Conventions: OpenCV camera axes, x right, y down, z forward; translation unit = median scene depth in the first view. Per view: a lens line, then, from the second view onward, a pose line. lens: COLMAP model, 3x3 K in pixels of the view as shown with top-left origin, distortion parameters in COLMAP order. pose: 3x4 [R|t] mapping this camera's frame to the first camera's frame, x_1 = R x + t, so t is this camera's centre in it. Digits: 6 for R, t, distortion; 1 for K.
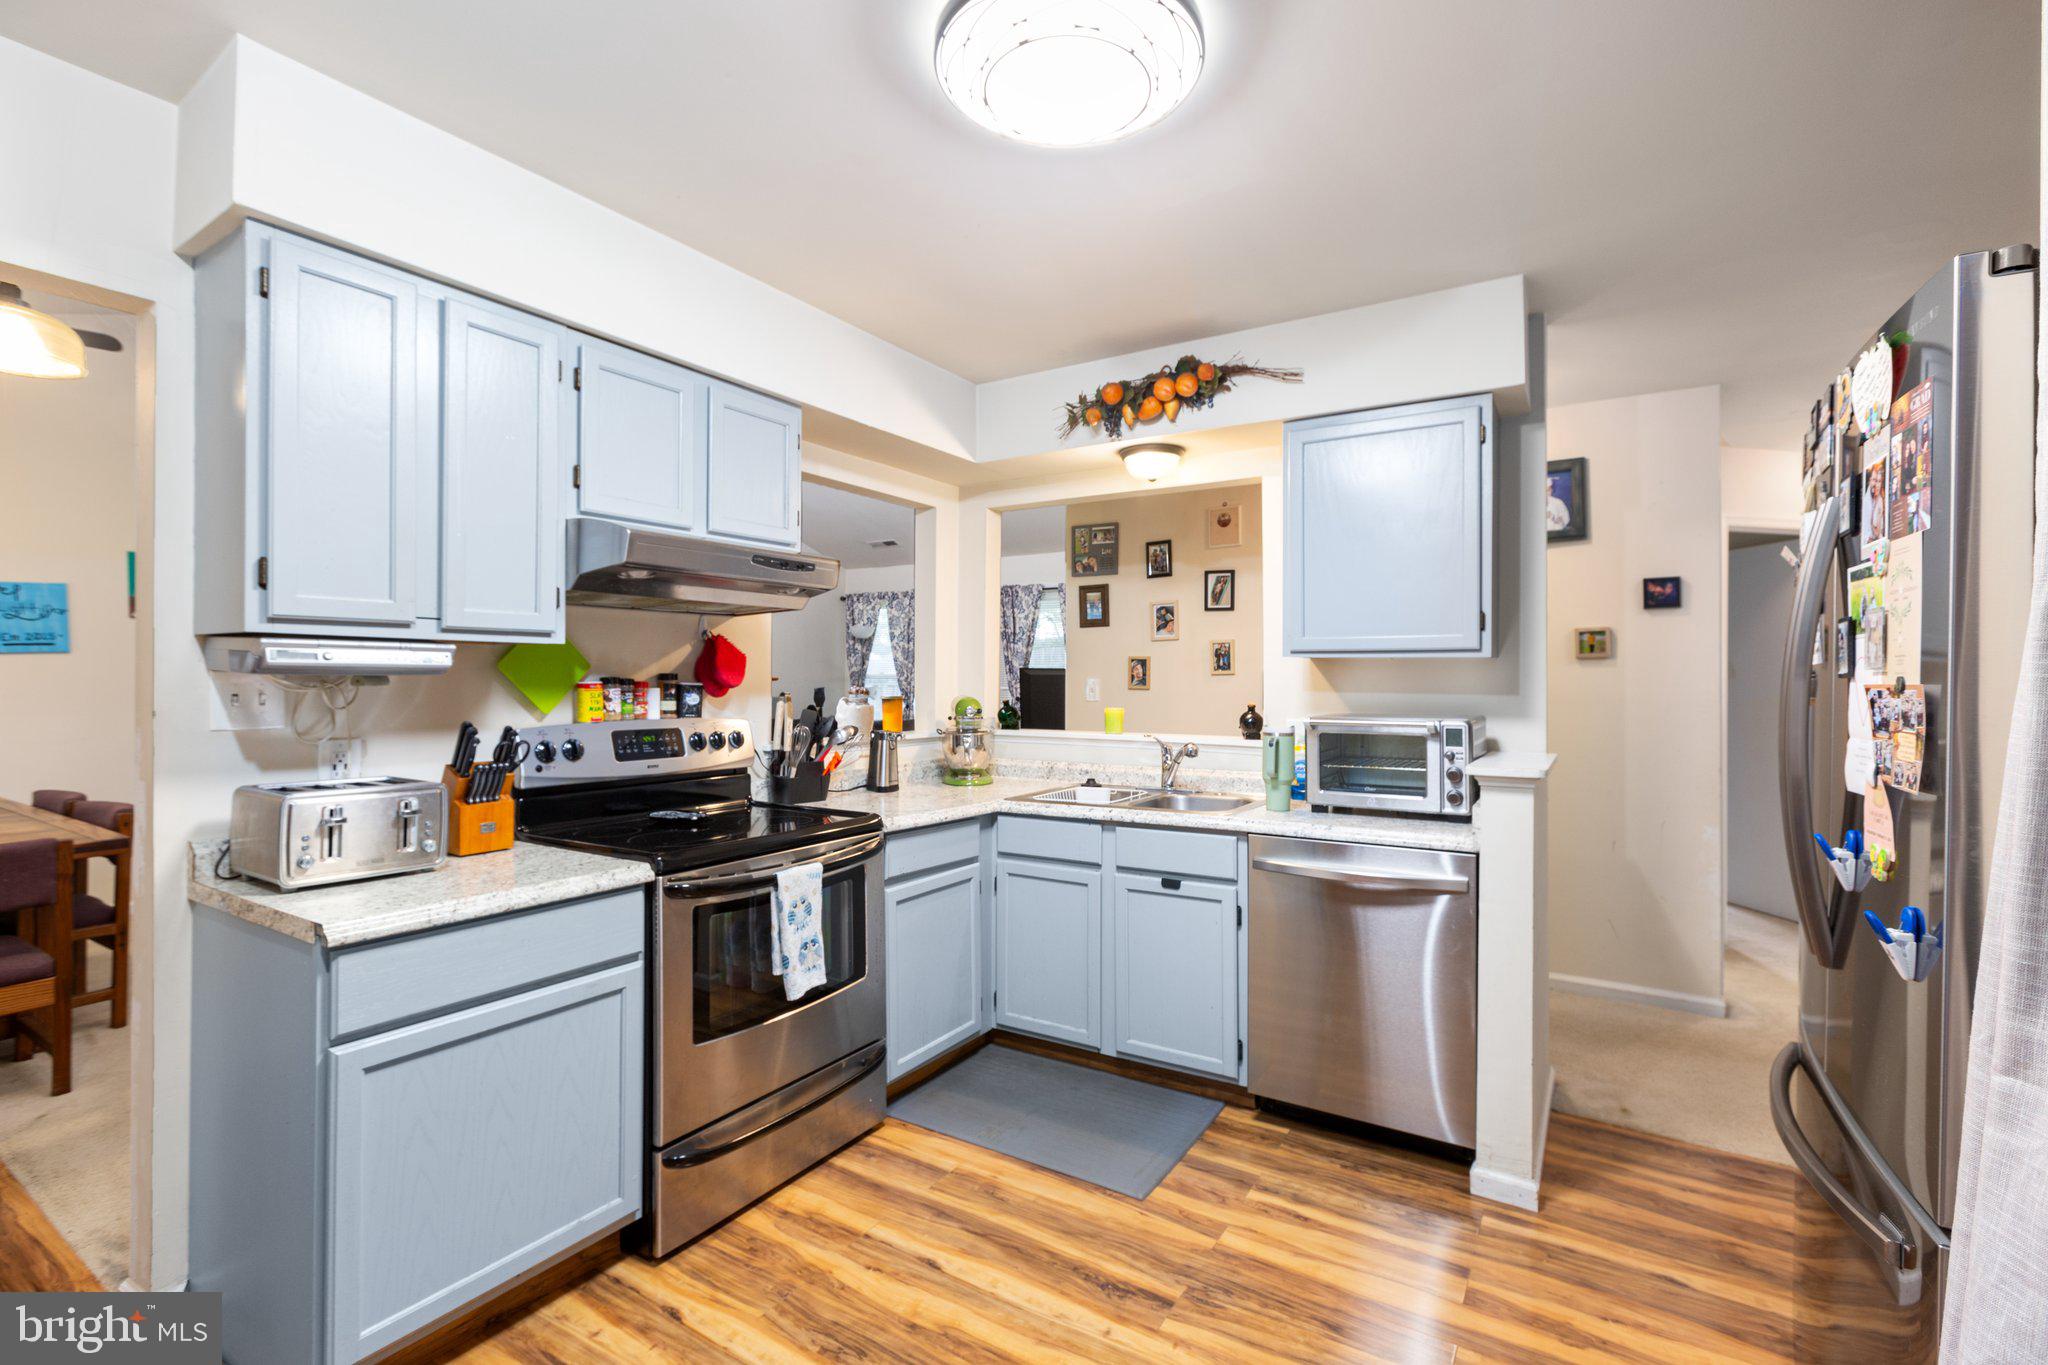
lens RADIAL K [[920.3, 0, 1024.0], [0, 920.3, 682.5], [0, 0, 1]] dist [-0.000703, -0.000240]
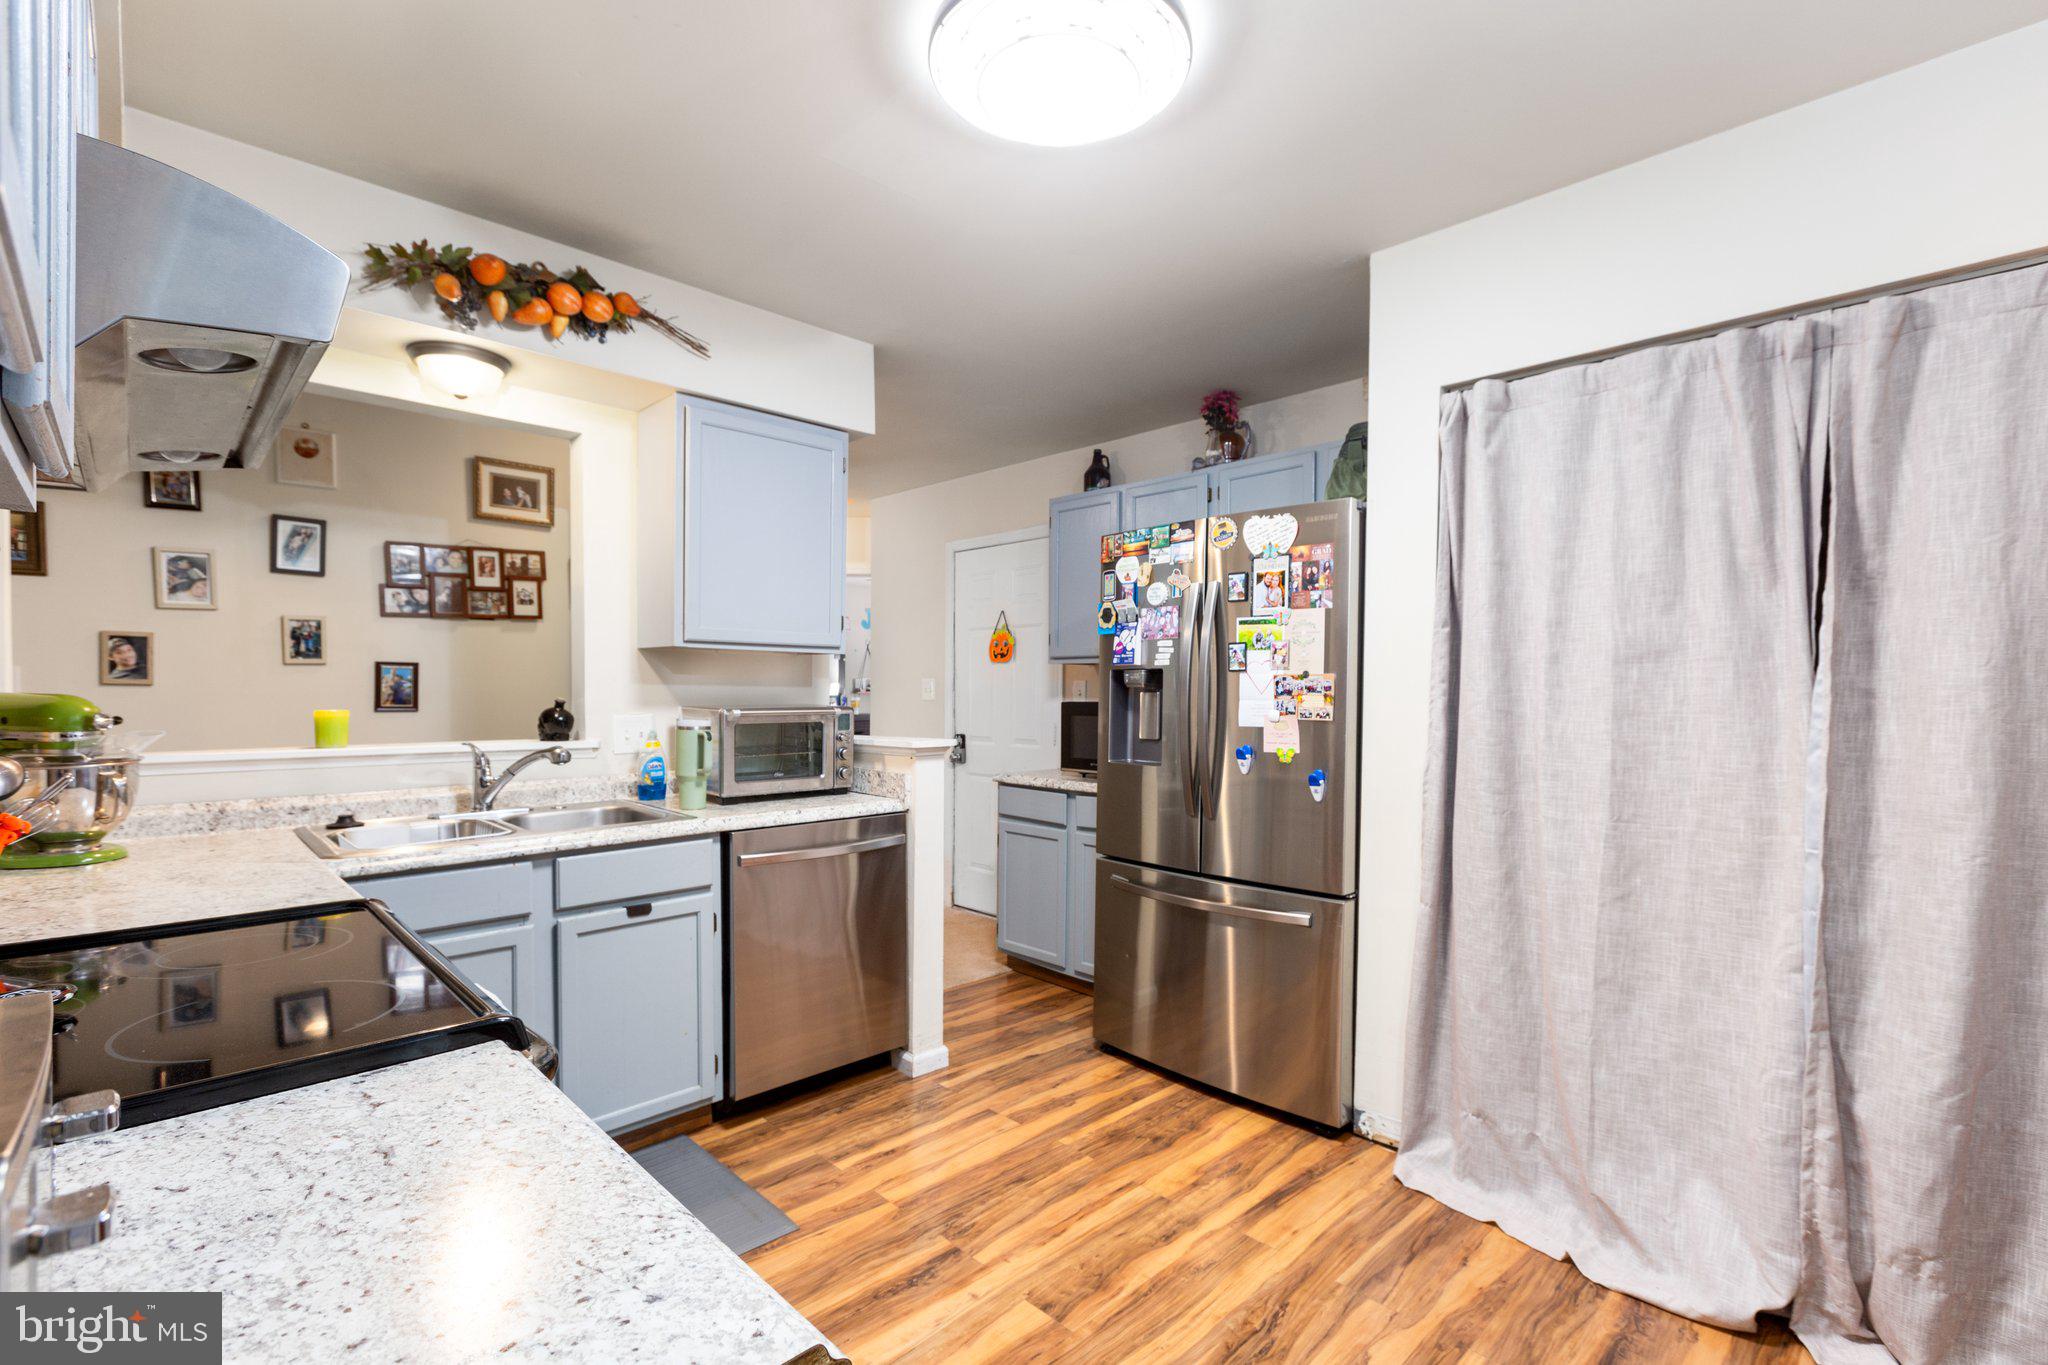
lens RADIAL K [[918.8, 0, 1032.3], [0, 918.8, 717.4], [0, 0, 1]] dist [0.000702, -0.000005]
pose [[0.229291, -0.032021, 0.972831, -0.626674], [-0.000445, 0.999455, 0.033002, 0.015811], [-0.973358, -0.008000, 0.229152, 0.502515]]
